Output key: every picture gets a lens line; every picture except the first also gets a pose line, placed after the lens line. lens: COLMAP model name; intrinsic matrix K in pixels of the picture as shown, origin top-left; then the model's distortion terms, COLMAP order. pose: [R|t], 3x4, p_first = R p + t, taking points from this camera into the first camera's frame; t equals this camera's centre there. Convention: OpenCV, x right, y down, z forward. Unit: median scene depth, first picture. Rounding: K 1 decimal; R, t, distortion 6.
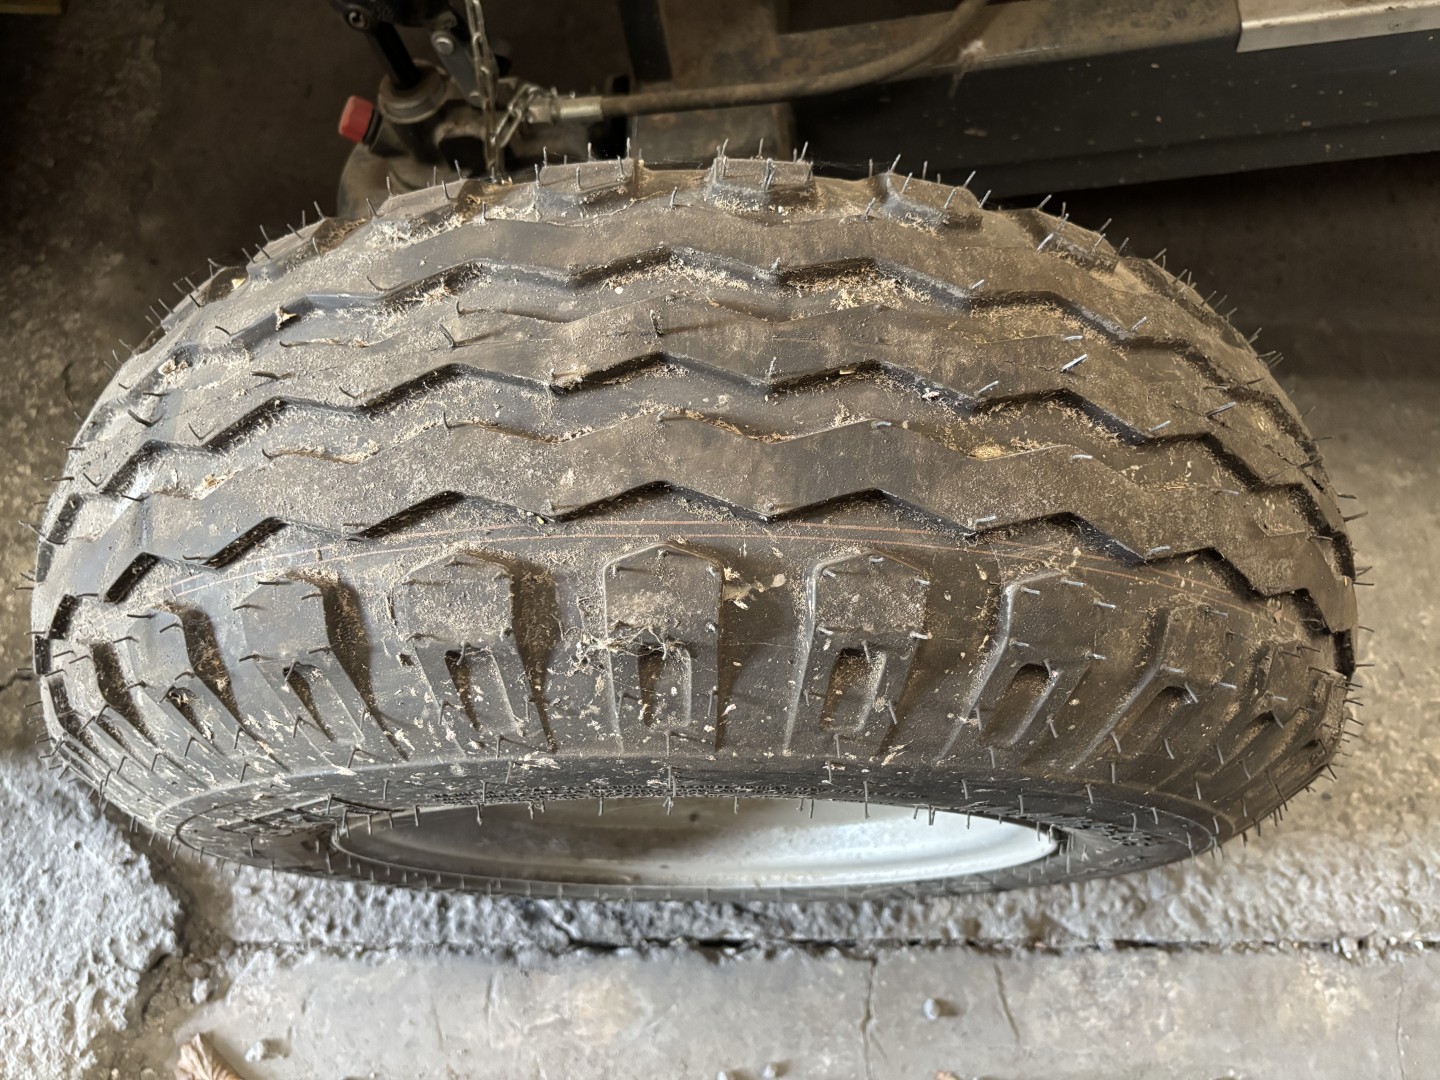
lens RADIAL K [[1095.5, 0, 722.4], [0, 1095.5, 546.6], [0, 0, 1]] dist [0.041973, -0.078379]
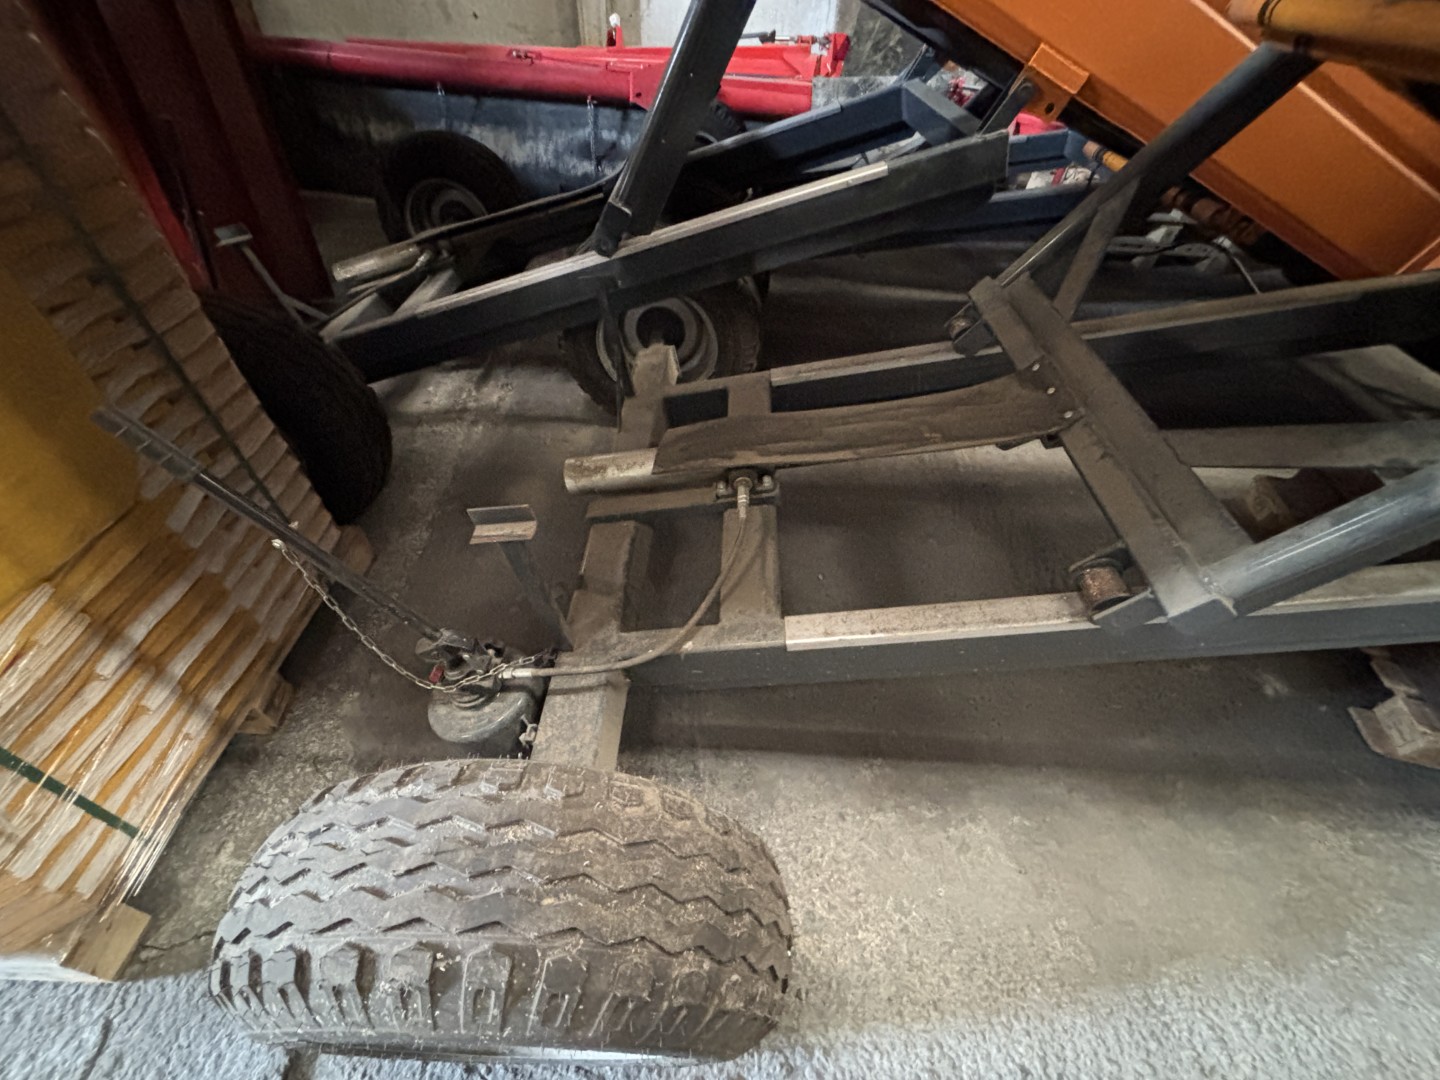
lens RADIAL K [[576.8, 0, 723.6], [0, 576.8, 541.6], [0, 0, 1]] dist [-0.001945, 0.000837]
pose [[0.999860, 0.009340, -0.013896, 0.643203], [-0.013789, 0.930107, -0.367030, -0.371725], [0.009497, 0.367170, 0.930105, -0.631054]]
